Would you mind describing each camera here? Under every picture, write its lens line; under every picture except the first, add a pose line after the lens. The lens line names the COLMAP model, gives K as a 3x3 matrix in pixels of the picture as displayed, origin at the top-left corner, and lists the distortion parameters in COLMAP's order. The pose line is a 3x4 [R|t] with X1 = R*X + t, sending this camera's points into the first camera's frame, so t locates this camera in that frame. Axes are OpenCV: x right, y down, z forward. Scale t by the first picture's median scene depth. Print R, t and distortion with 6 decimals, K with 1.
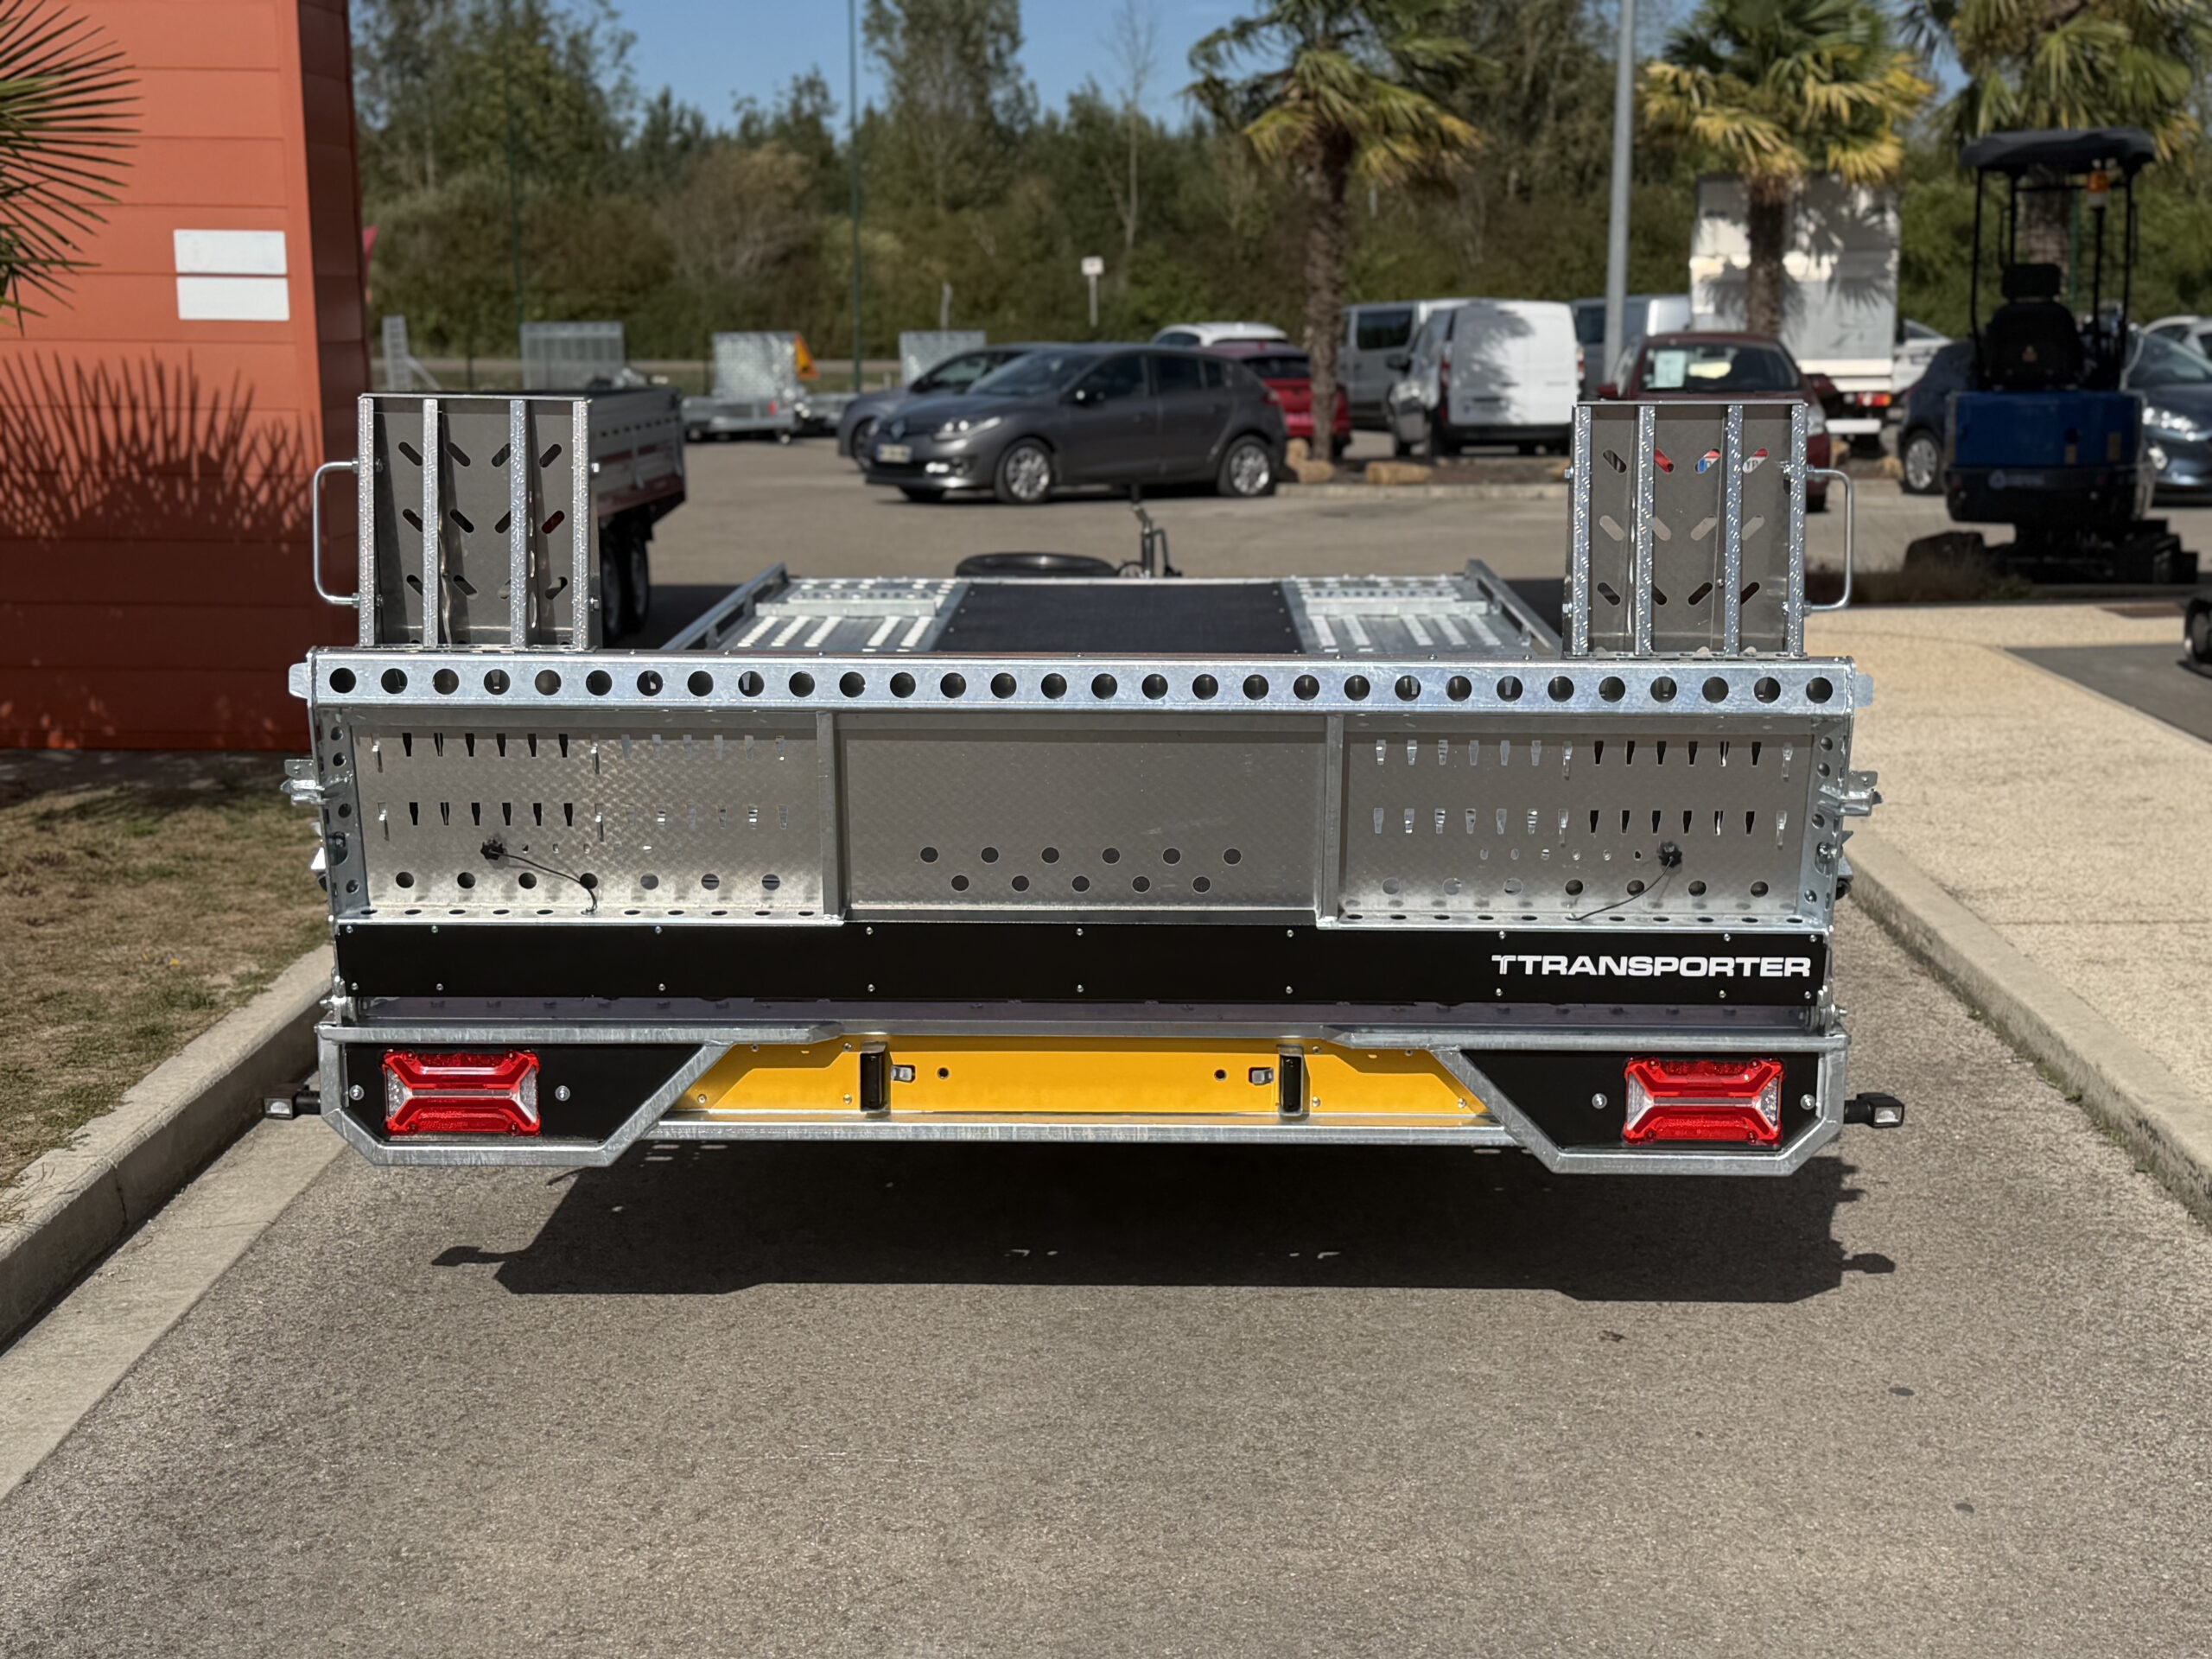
lens RADIAL K [[2861.1, 0, 1114.1], [0, 2861.1, 831.5], [0, 0, 1]] dist [0.195932, -0.410169]
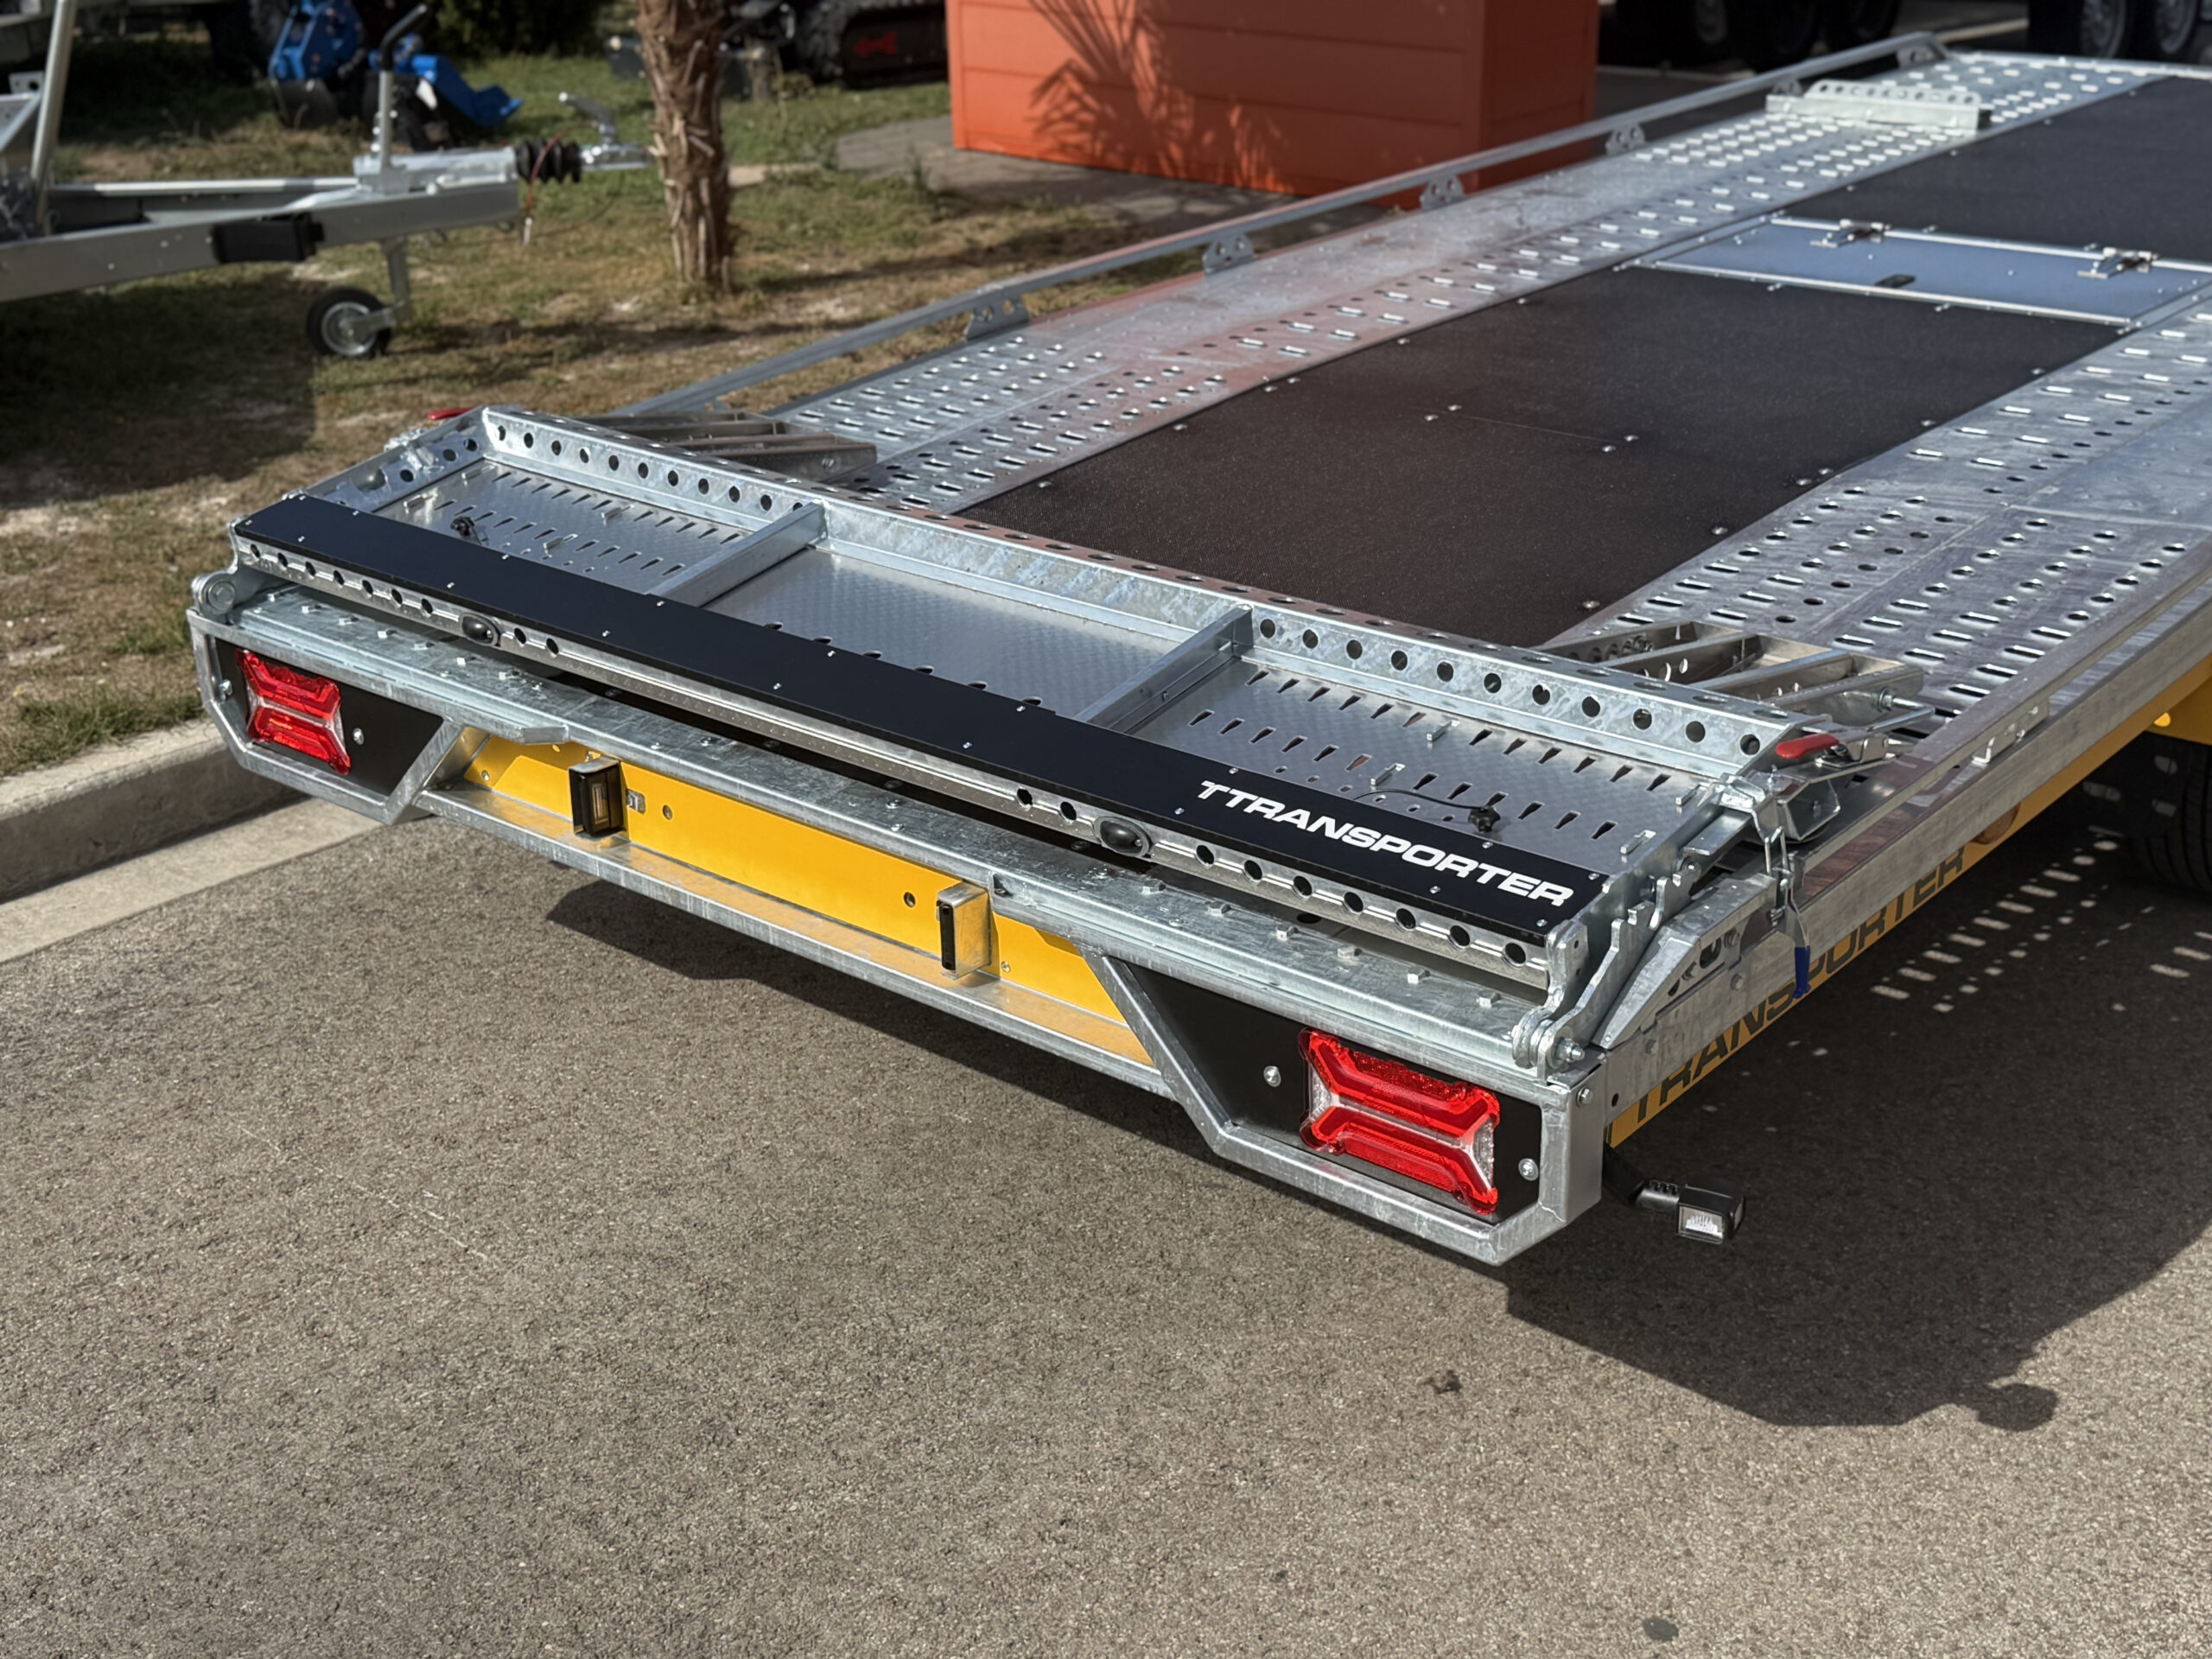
lens RADIAL K [[2846.7, 0, 1101.7], [0, 2846.7, 836.2], [0, 0, 1]] dist [0.213416, -0.515715]
pose [[0.761983, 0.235865, -0.603117, 0.435279], [-0.099123, 0.962819, 0.251303, -0.104101], [0.639966, -0.131706, 0.757032, 0.384005]]
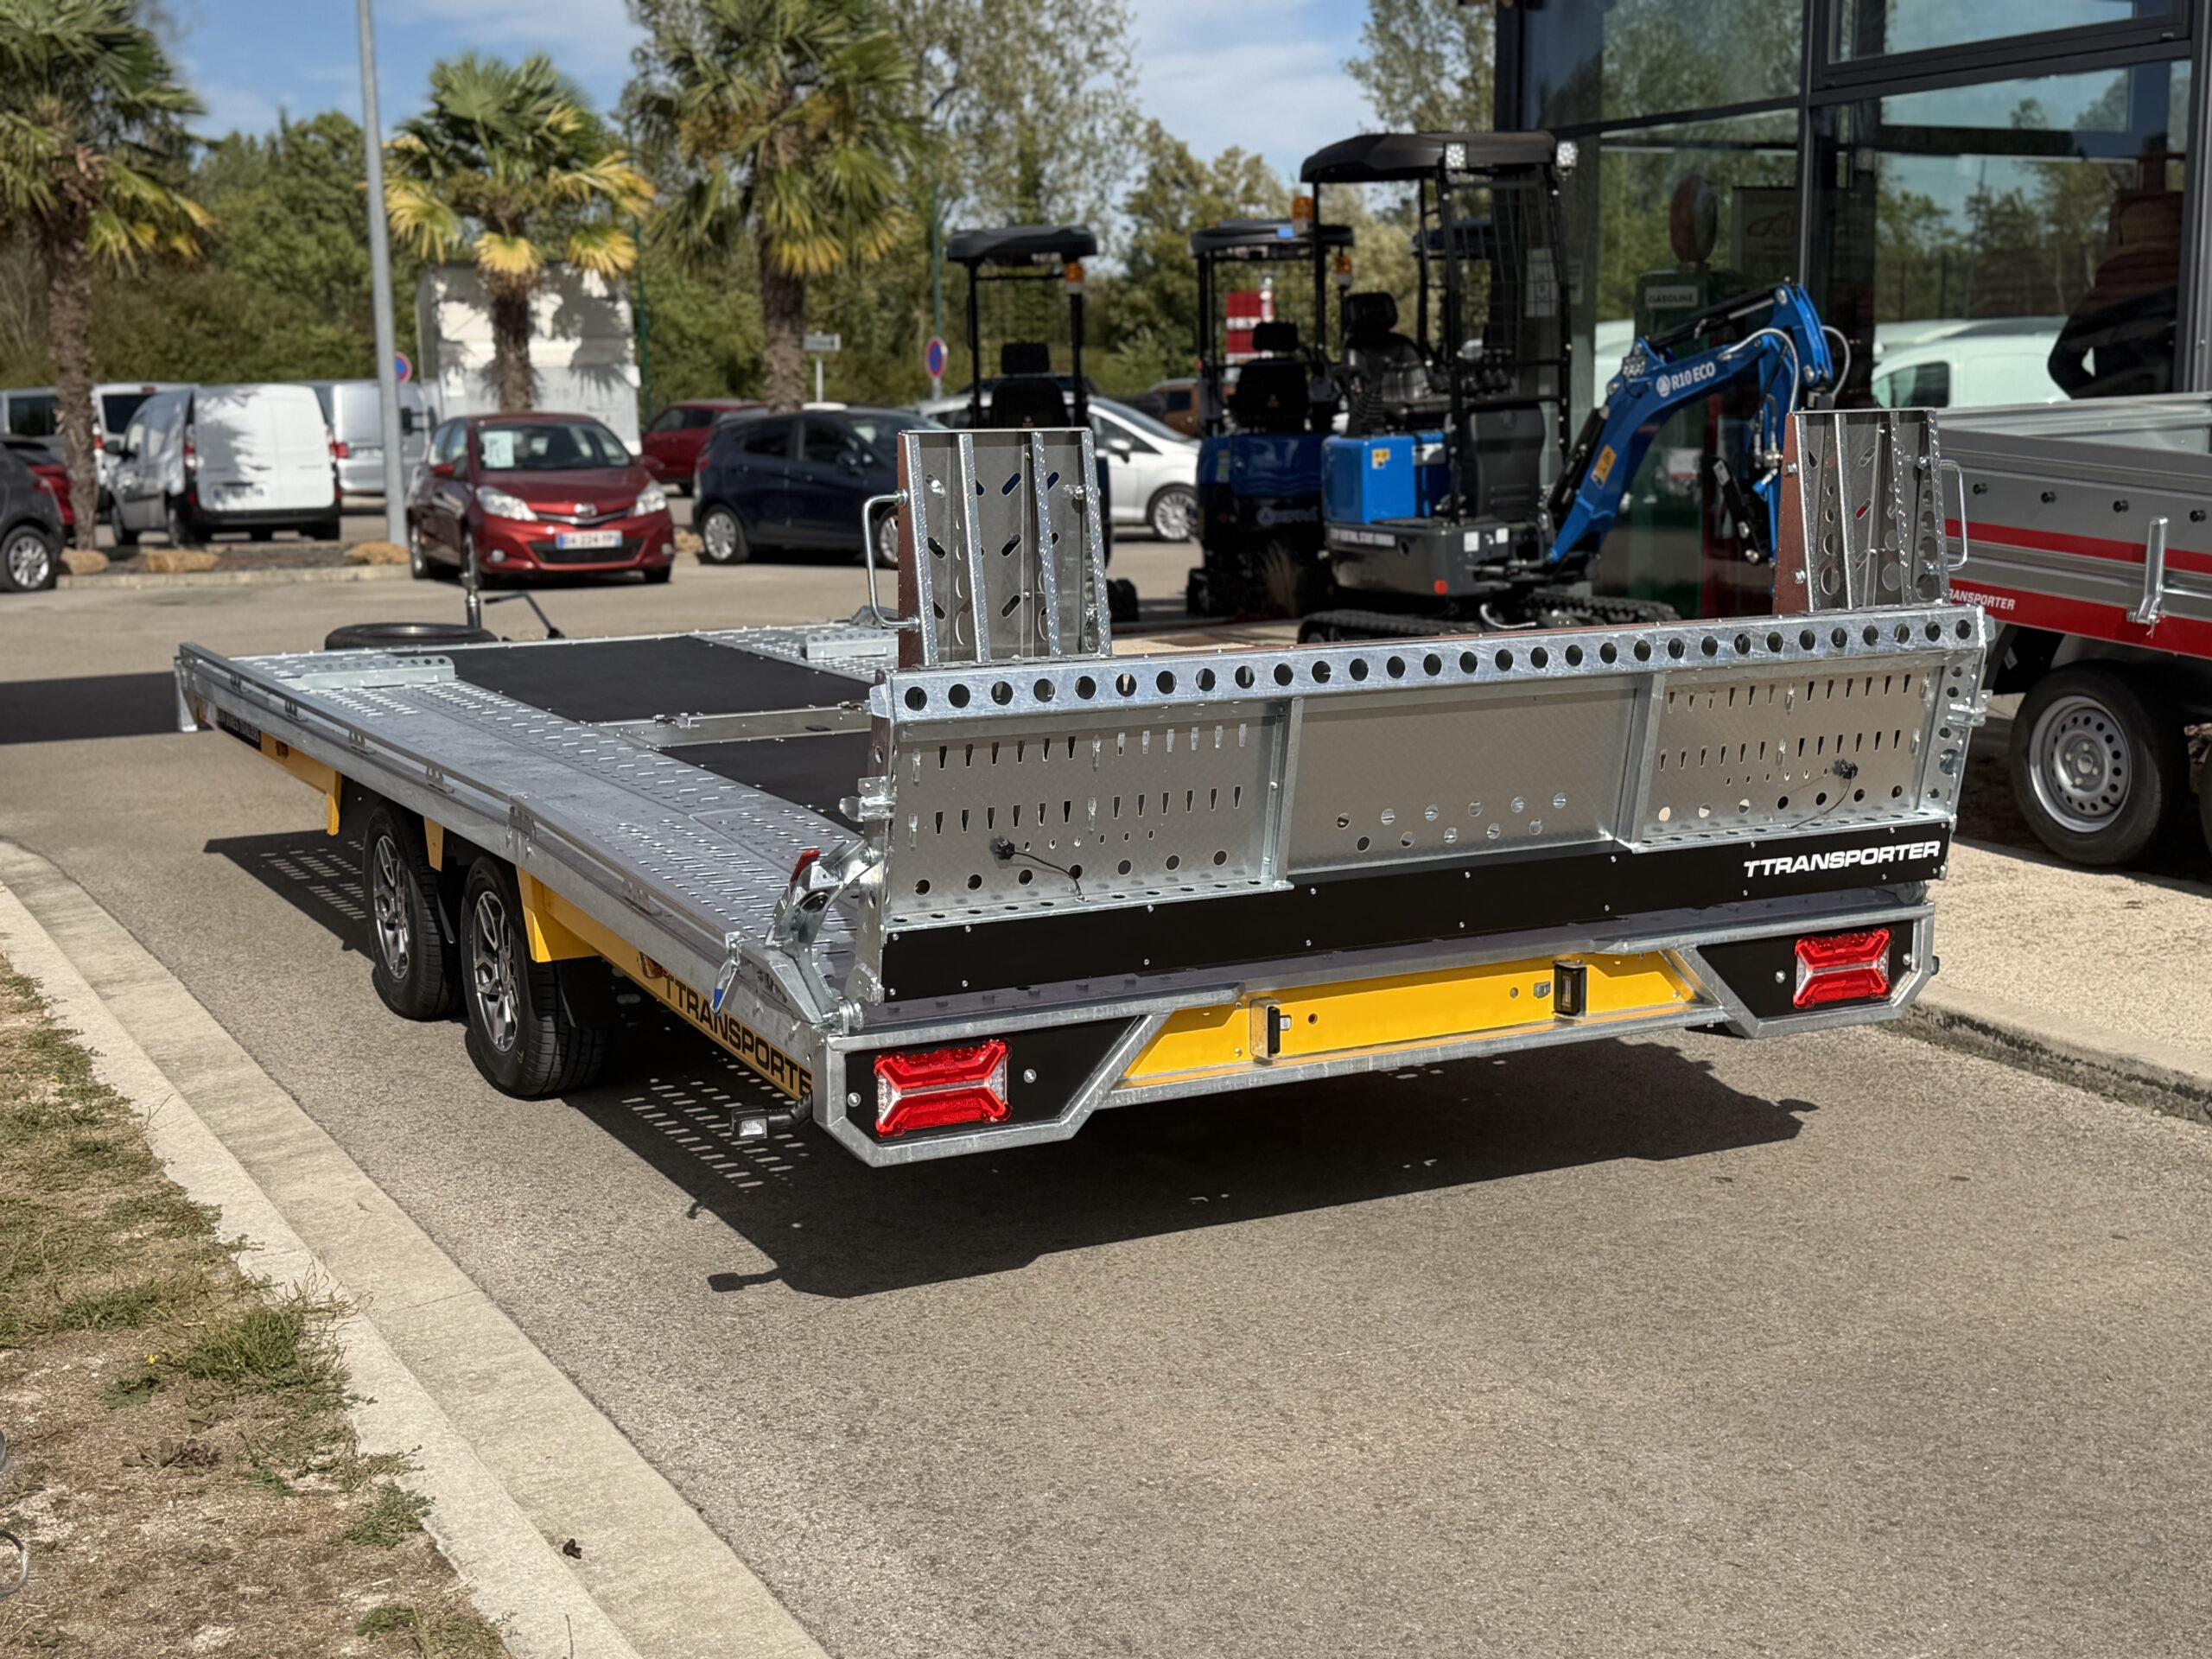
lens RADIAL K [[2861.1, 0, 1114.1], [0, 2861.1, 831.5], [0, 0, 1]] dist [0.195932, -0.410169]
pose [[0.876400, -0.087013, 0.473658, -0.544305], [0.101398, 0.994834, -0.004859, 0.006852], [-0.470788, 0.052286, 0.880695, 0.030709]]
